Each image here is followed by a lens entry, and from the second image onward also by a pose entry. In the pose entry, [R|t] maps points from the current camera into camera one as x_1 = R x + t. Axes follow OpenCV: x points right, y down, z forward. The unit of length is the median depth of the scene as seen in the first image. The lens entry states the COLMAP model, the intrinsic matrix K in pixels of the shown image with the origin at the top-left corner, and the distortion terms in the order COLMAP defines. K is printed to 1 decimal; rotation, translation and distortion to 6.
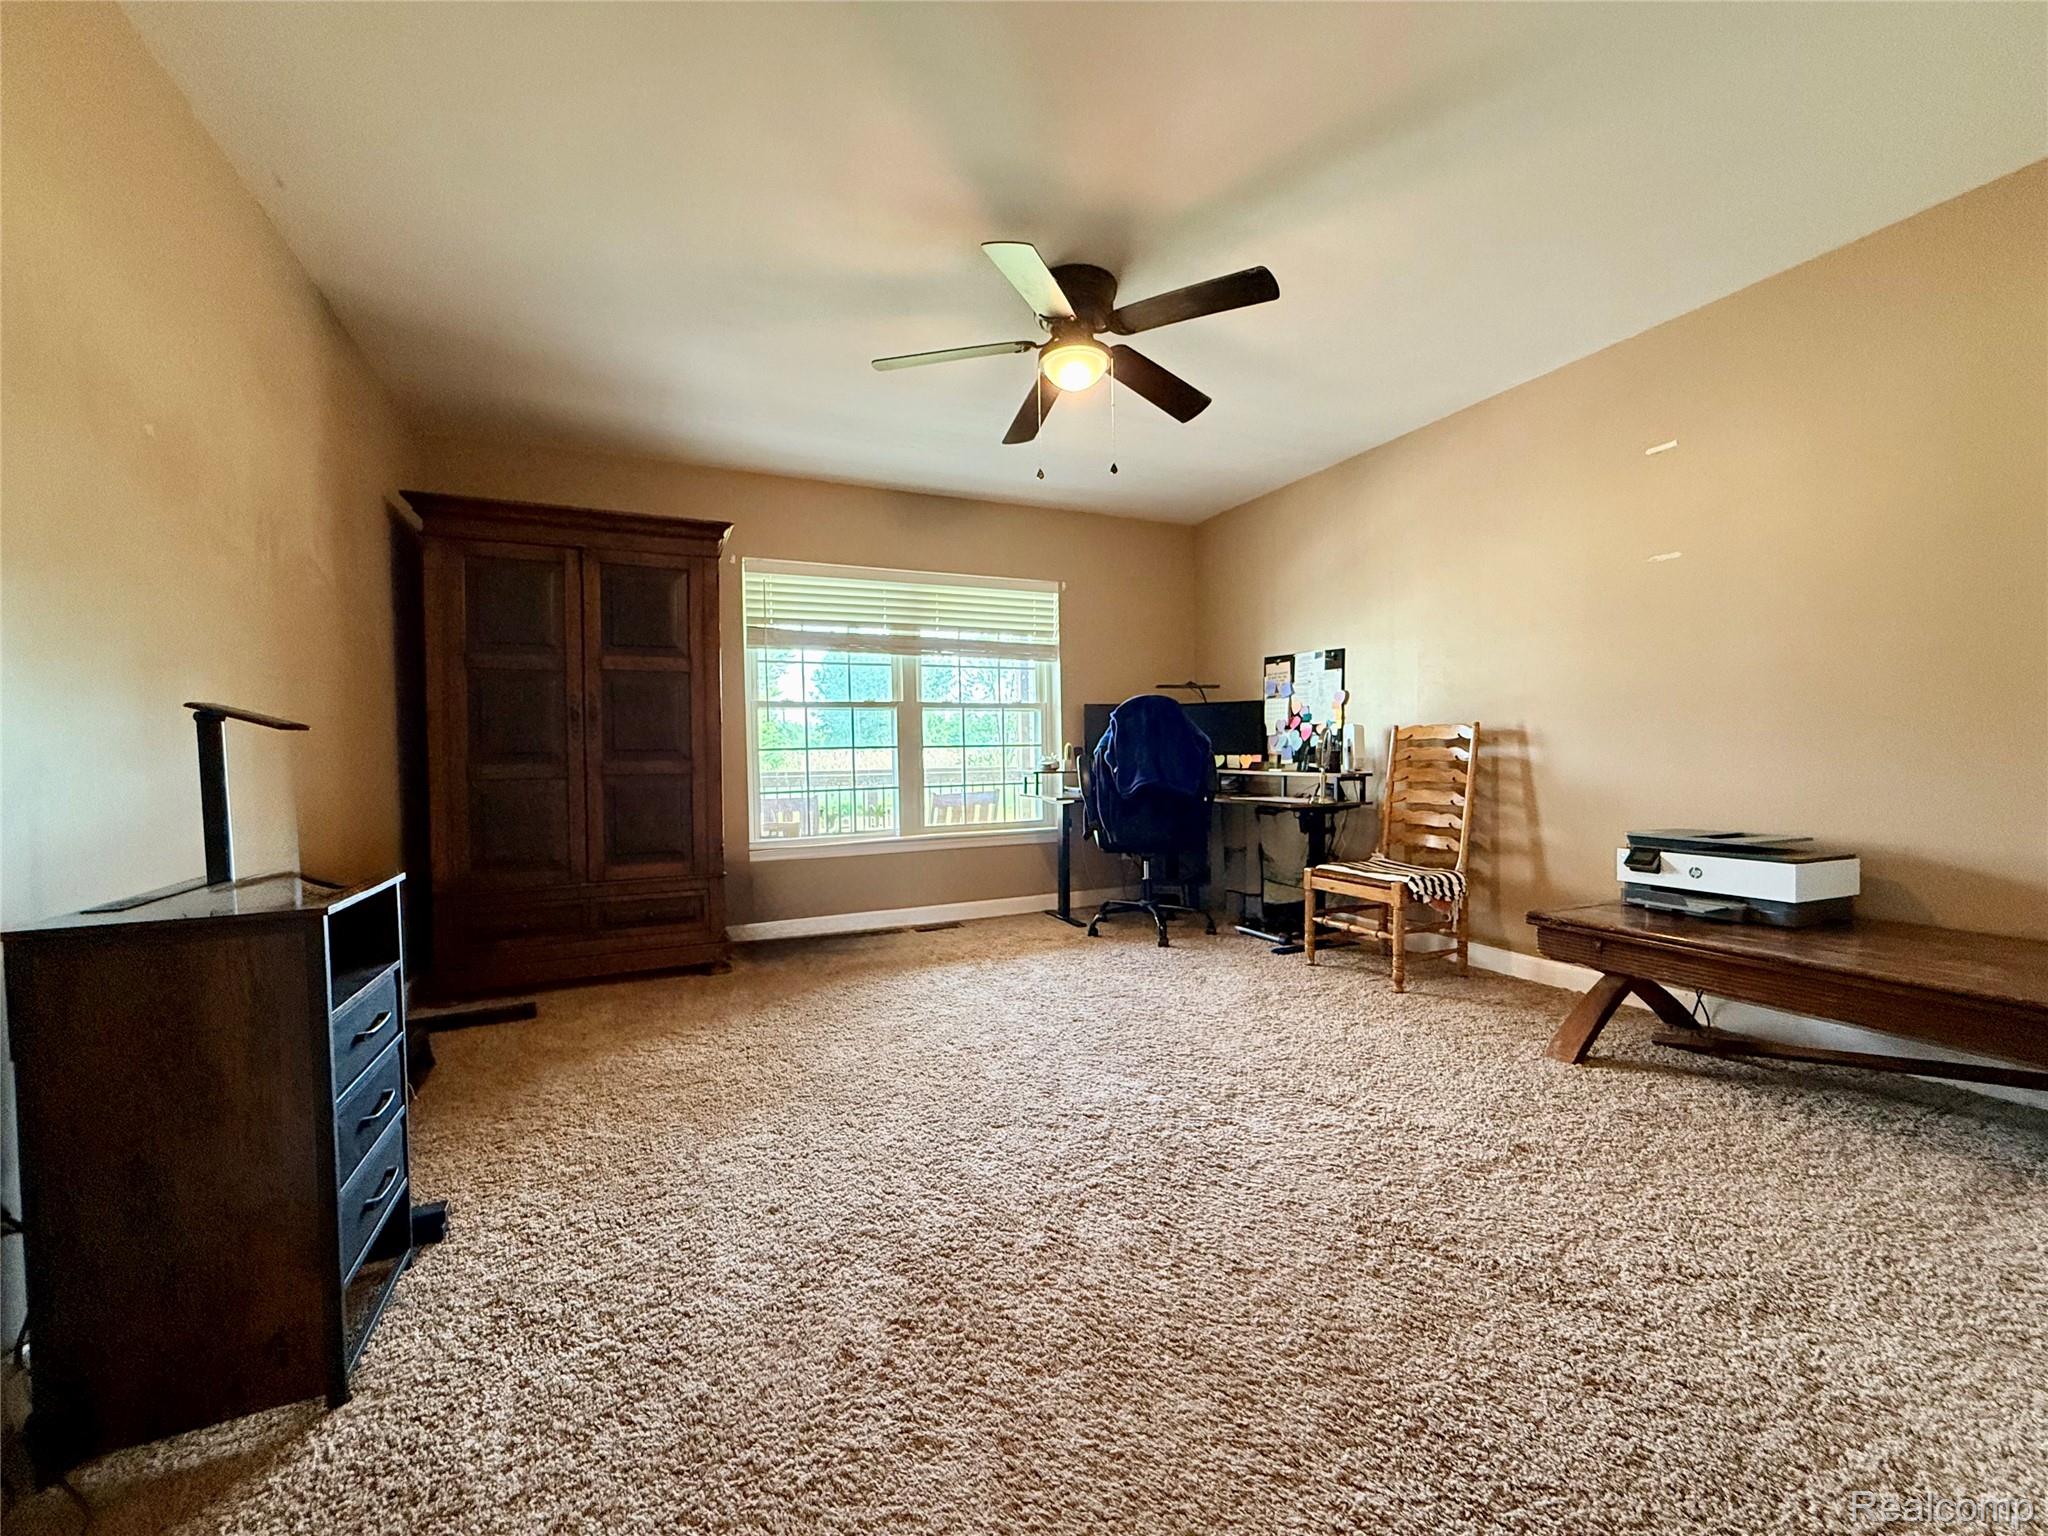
lens RADIAL K [[816.1, 0, 1018.9], [0, 816.1, 775.5], [0, 0, 1]] dist [0.000740, -0.000309]
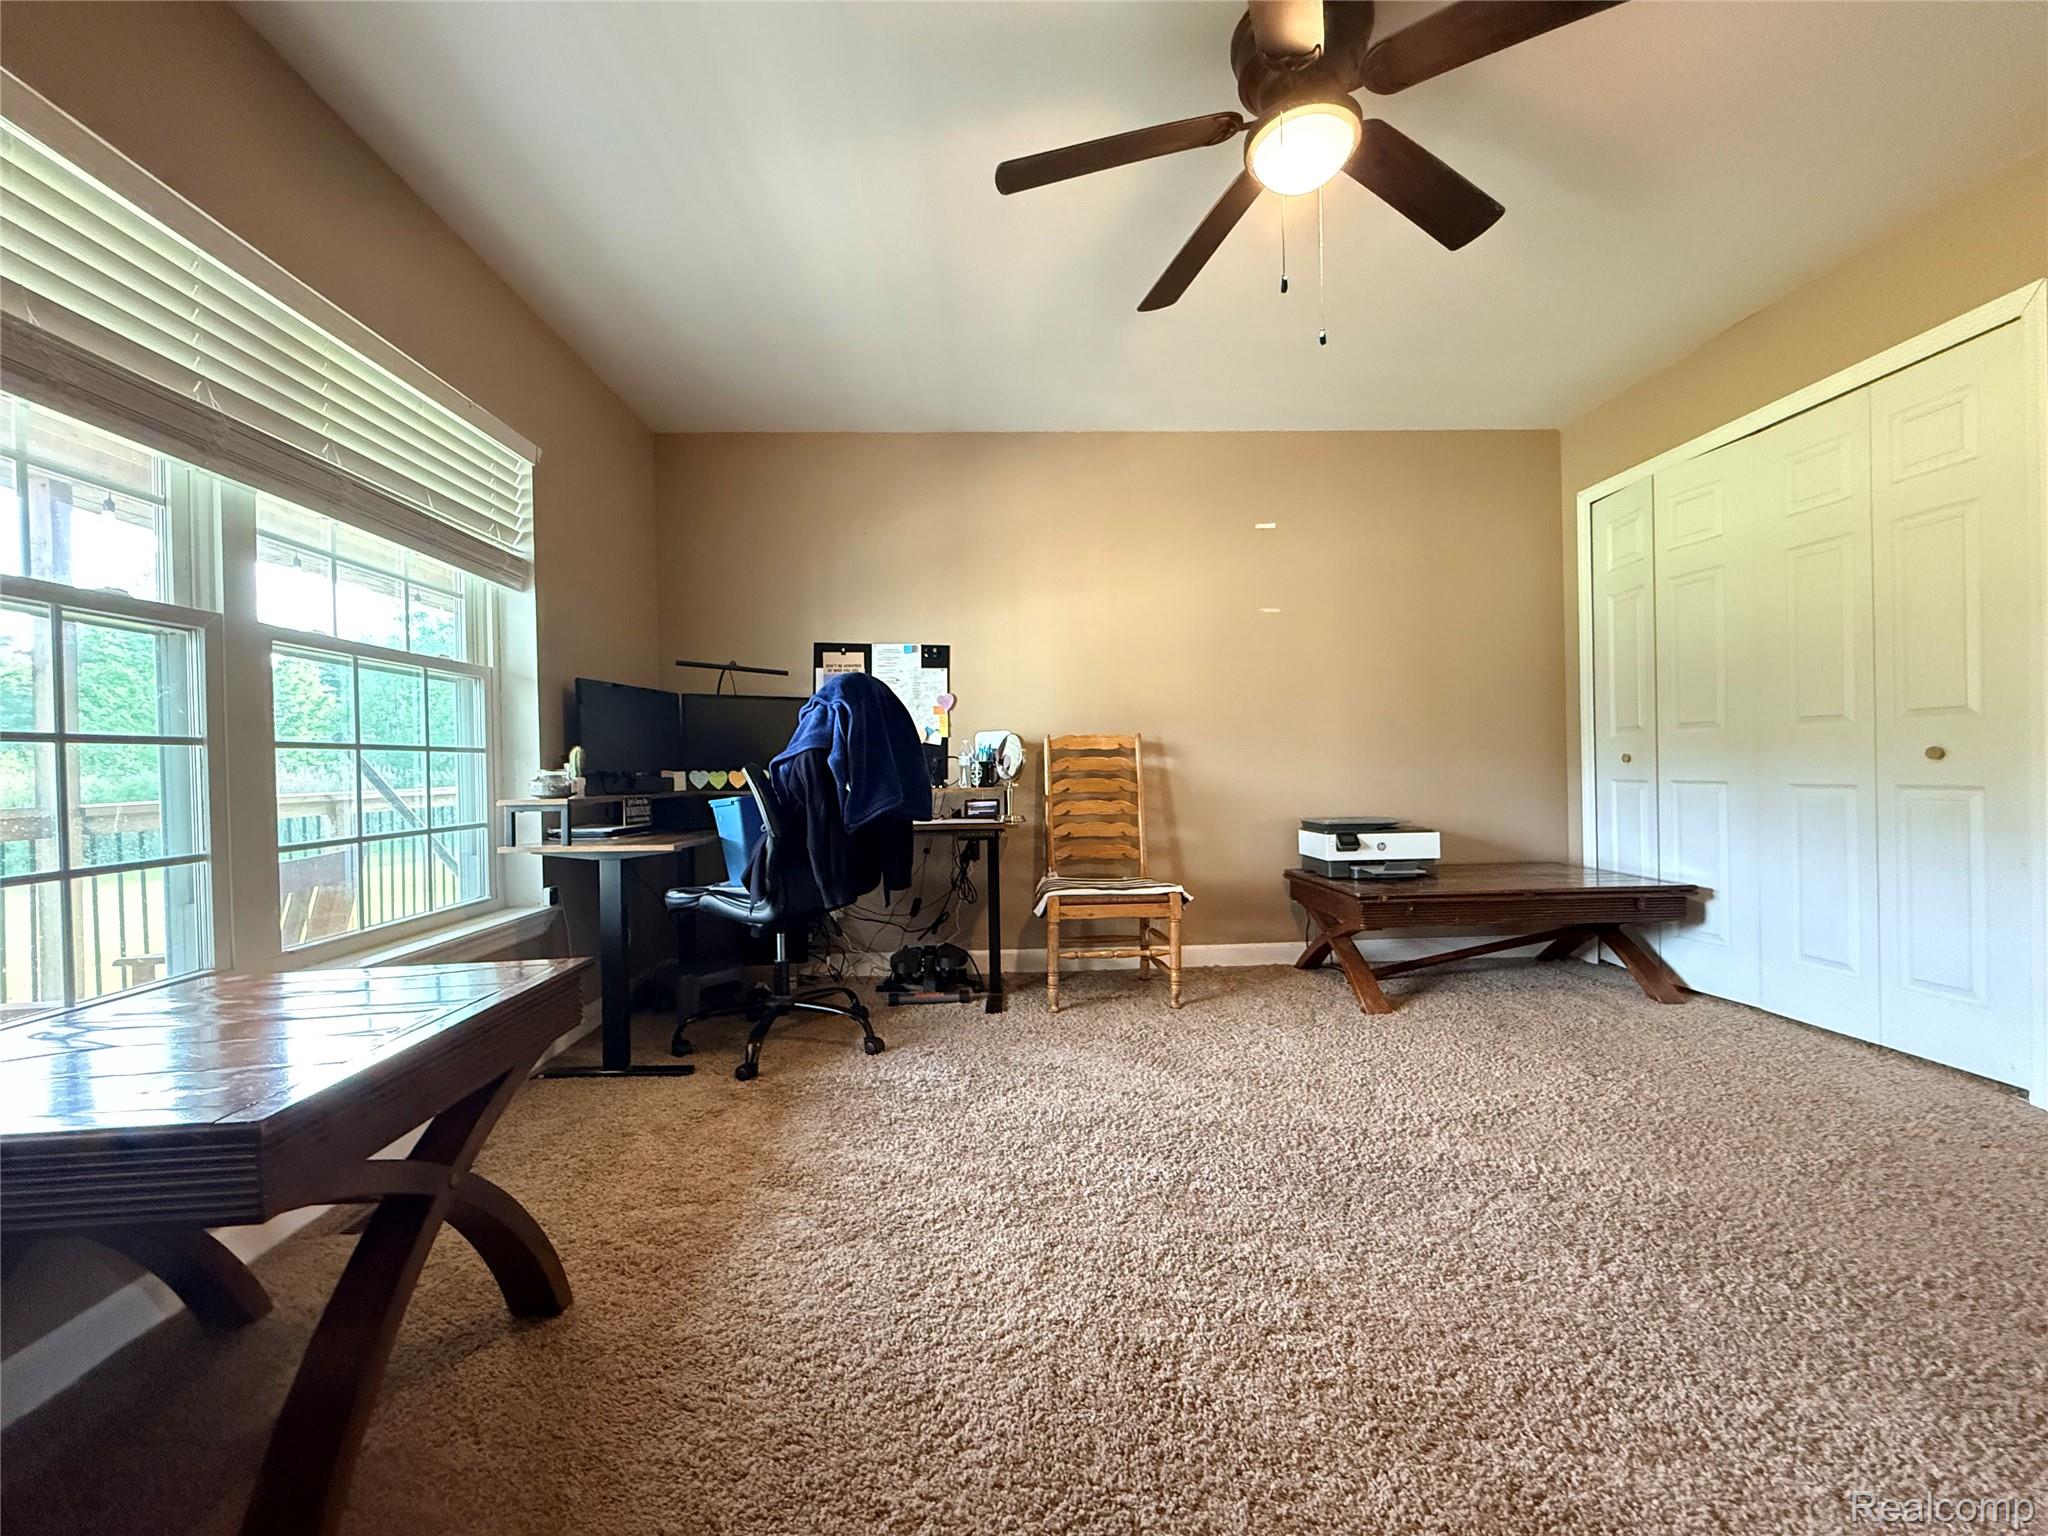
lens RADIAL K [[816.1, 0, 1022.5], [0, 816.1, 768.0], [0, 0, 1]] dist [0.000740, -0.000309]
pose [[0.370832, 0.008435, 0.928662, -0.475275], [0.038982, 0.998936, -0.024640, -0.000800], [-0.927881, 0.045338, 0.370109, 0.761445]]
